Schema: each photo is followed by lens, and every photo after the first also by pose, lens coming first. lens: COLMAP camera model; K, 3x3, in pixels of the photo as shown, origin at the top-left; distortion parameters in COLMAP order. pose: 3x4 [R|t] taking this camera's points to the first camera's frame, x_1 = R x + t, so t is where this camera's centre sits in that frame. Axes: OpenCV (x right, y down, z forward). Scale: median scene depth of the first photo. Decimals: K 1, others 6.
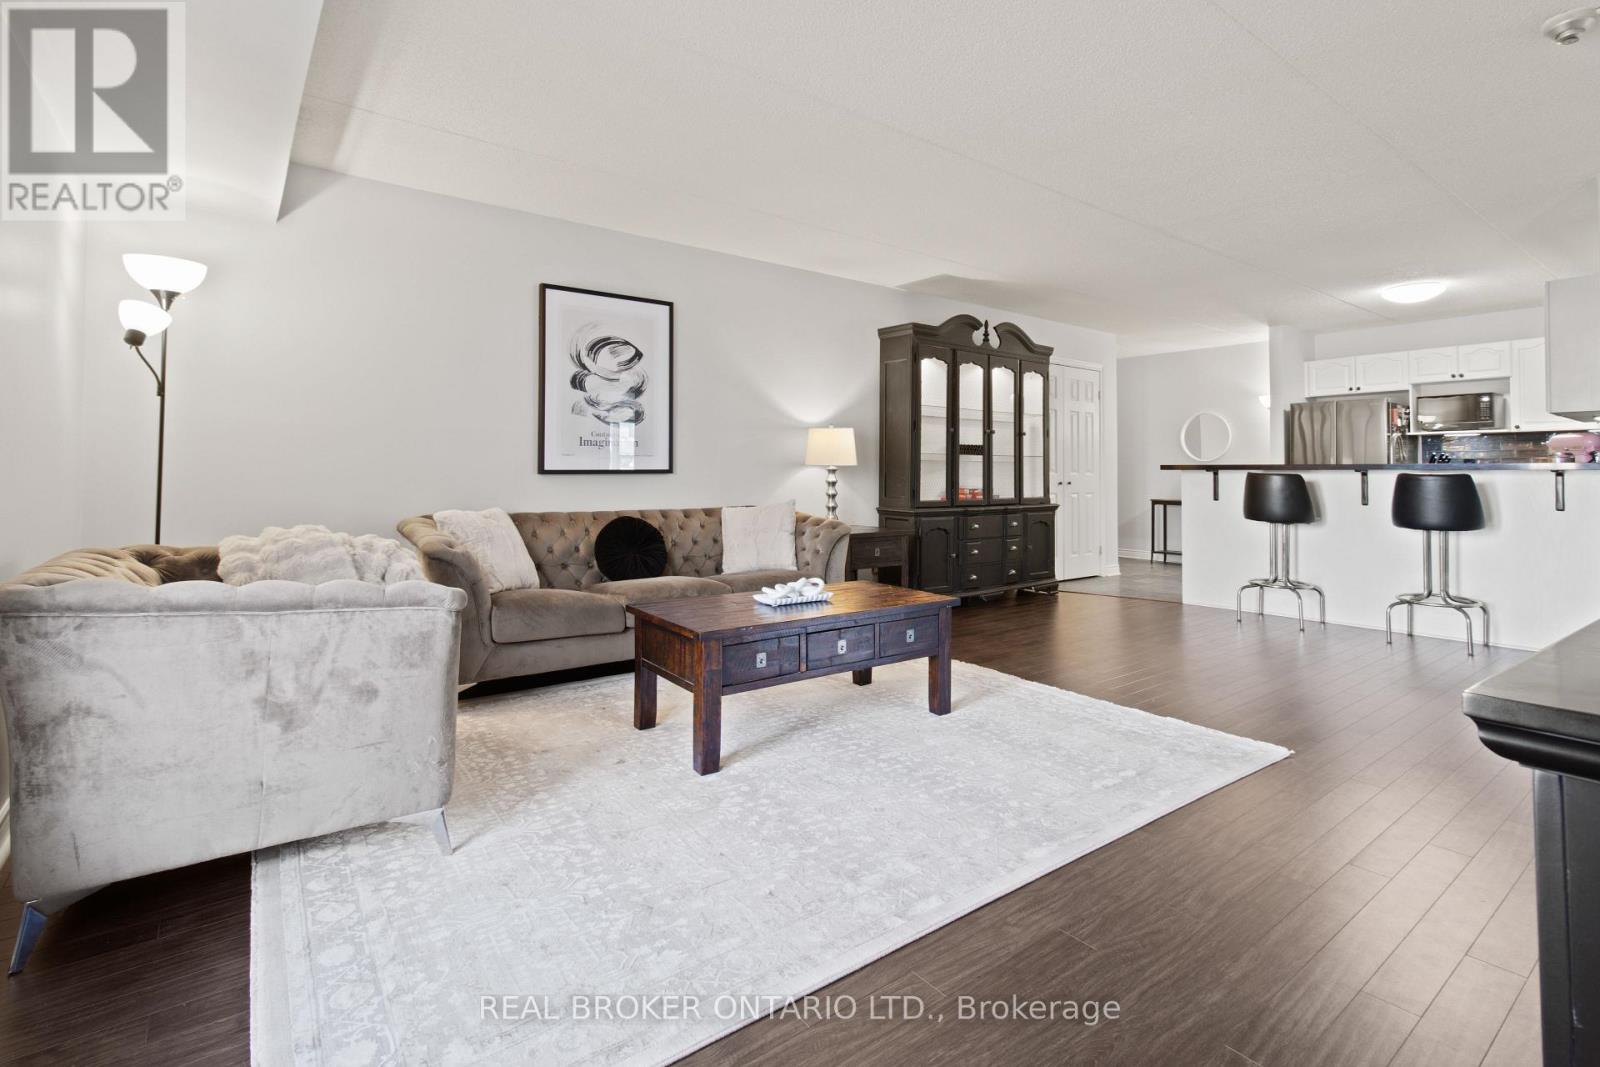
lens RADIAL K [[767.1, 0, 822.0], [0, 767.1, 446.5], [0, 0, 1]] dist [0.000994, 0.000117]
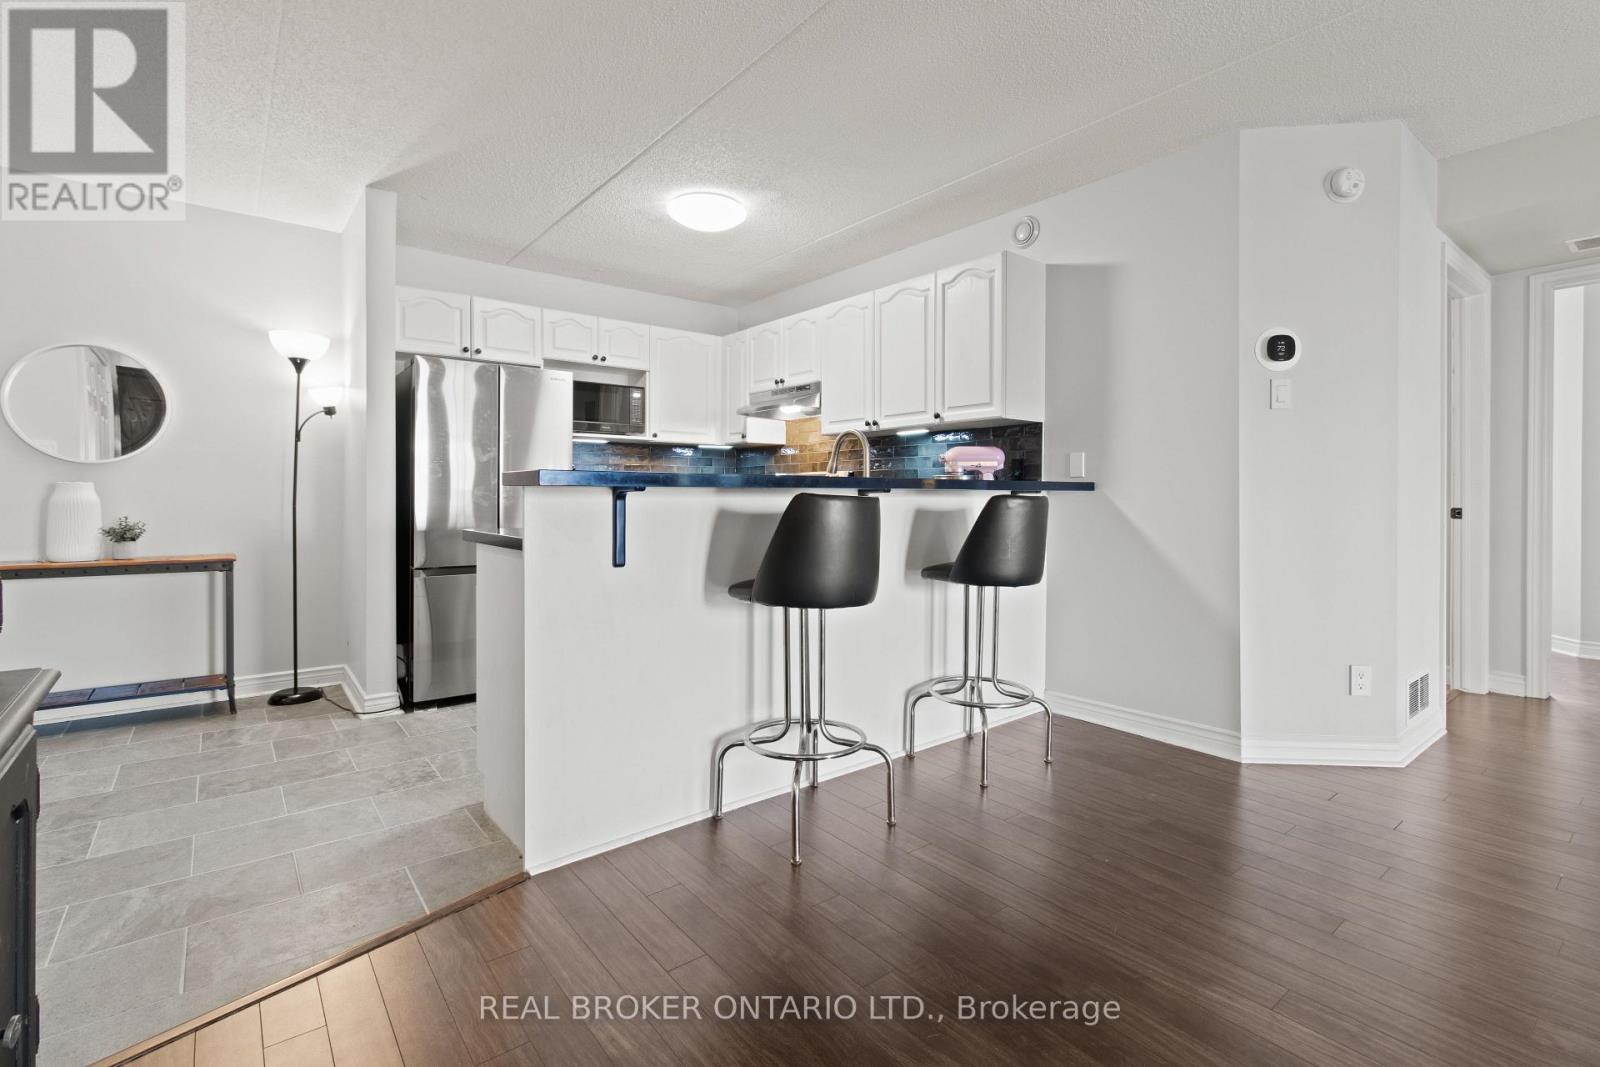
lens RADIAL K [[743.6, 0, 821.3], [0, 743.6, 498.4], [0, 0, 1]] dist [0.001027, 0.000100]
pose [[-0.014218, -0.007430, 0.999871, 0.146083], [-0.035877, 0.999332, 0.006916, 0.030321], [-0.999255, -0.035774, -0.014475, 0.908597]]
